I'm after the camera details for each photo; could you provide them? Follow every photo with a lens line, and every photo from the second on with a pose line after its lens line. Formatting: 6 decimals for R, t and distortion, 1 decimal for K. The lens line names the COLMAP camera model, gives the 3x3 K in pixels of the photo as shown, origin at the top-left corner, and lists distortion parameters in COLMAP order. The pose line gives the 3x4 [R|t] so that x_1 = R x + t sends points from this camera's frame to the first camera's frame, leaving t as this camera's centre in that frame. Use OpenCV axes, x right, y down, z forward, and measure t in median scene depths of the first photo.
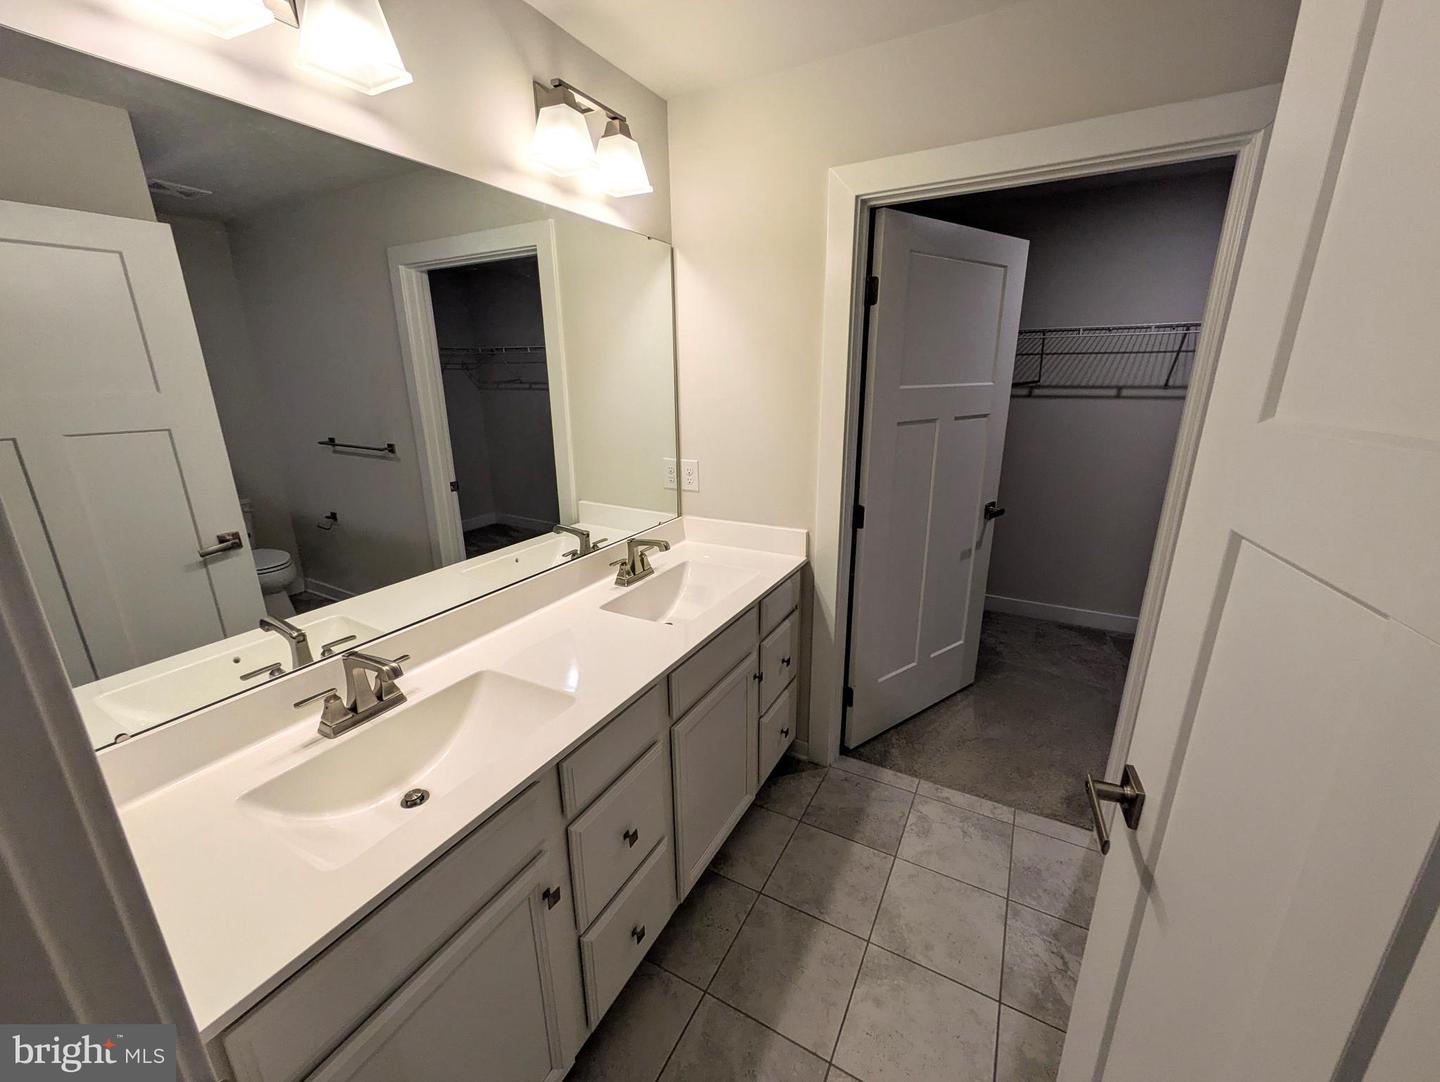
lens RADIAL K [[578.0, 0, 725.4], [0, 578.0, 537.4], [0, 0, 1]] dist [0.000556, 0.000101]
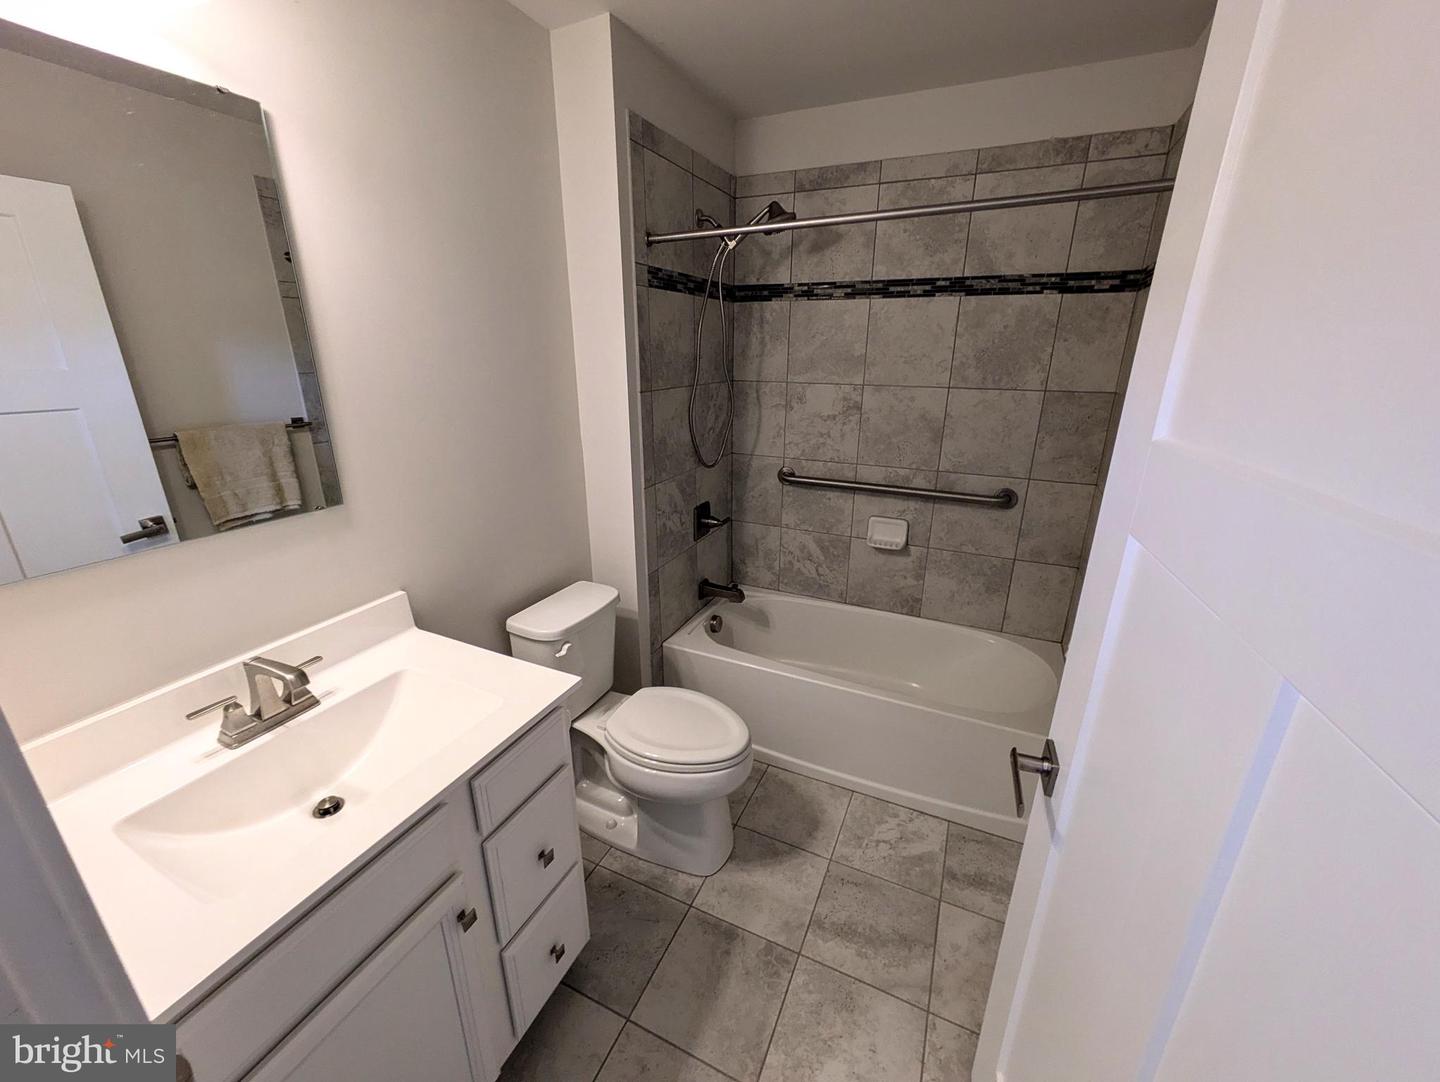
lens RADIAL K [[575.5, 0, 720.0], [0, 575.5, 541.0], [0, 0, 1]] dist [-0.020922, 0.000022]
pose [[0.999055, -0.005803, 0.043079, 0.064600], [0.003474, 0.998538, 0.053947, -0.033180], [-0.043329, -0.053747, 0.997614, 0.076194]]
